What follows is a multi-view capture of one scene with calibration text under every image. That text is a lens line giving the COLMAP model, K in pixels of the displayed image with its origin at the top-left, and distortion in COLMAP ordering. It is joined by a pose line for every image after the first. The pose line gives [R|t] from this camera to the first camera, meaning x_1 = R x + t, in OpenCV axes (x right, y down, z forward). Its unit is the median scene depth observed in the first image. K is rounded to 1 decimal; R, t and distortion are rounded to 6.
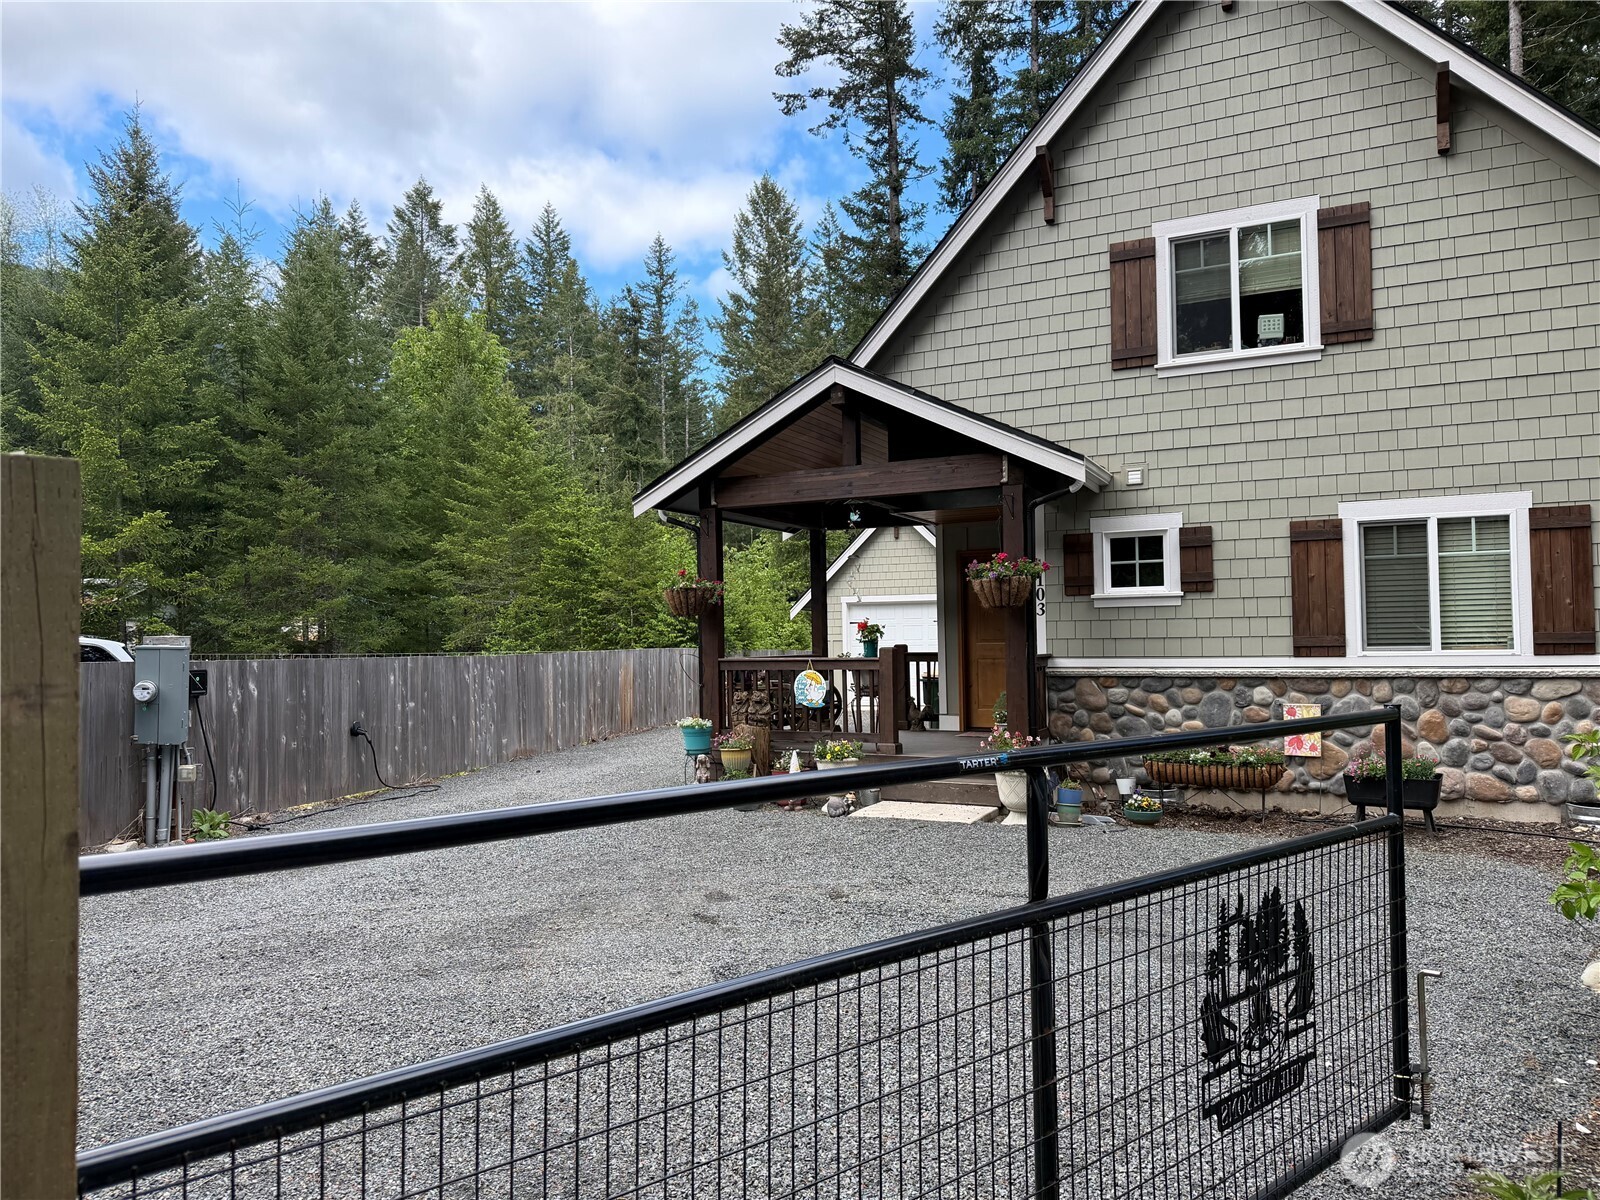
lens RADIAL K [[1122.0, 0, 800.0], [0, 1122.0, 600.0], [0, 0, 1]] dist [0.080597, -0.101063]
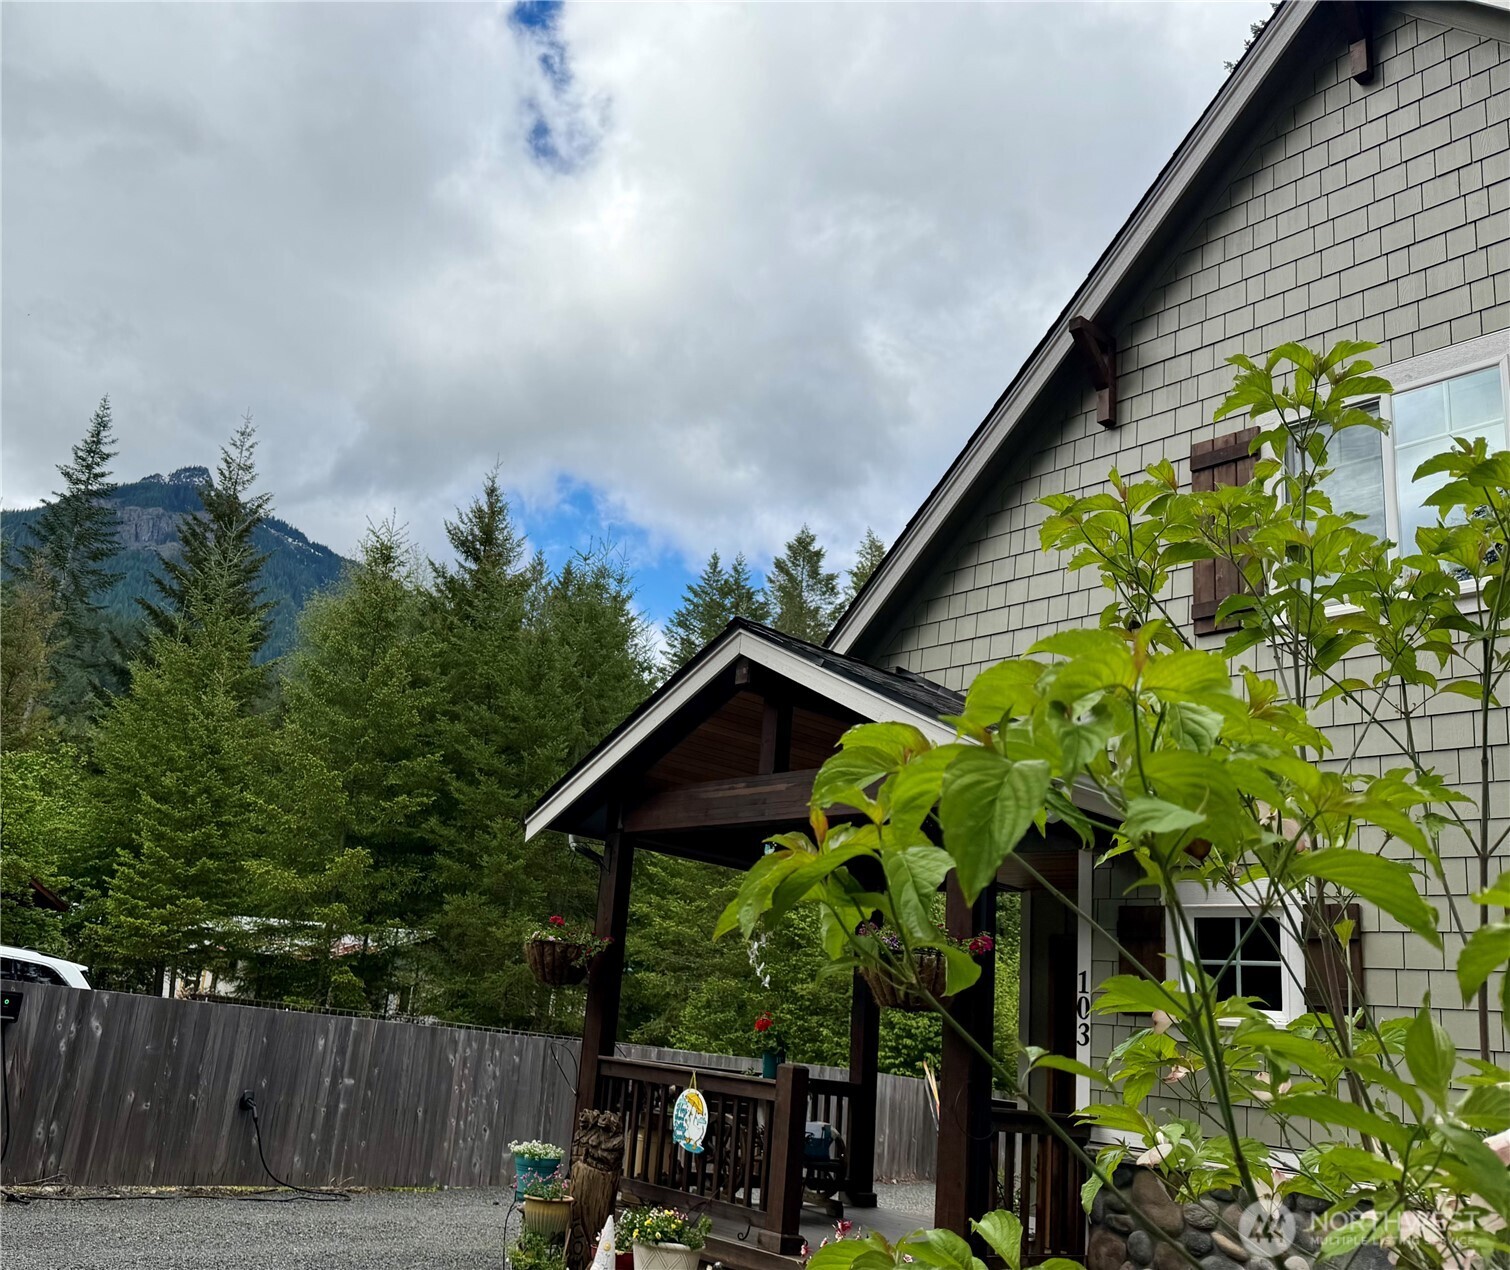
lens RADIAL K [[1326.8, 0, 650.0], [0, 1326.8, 628.4], [0, 0, 1]] dist [0.112456, -0.221130]
pose [[0.894649, -0.020842, -0.446283, 0.335147], [-0.104512, 0.961432, -0.254413, 0.006578], [0.434373, 0.274252, 0.857966, 0.254632]]
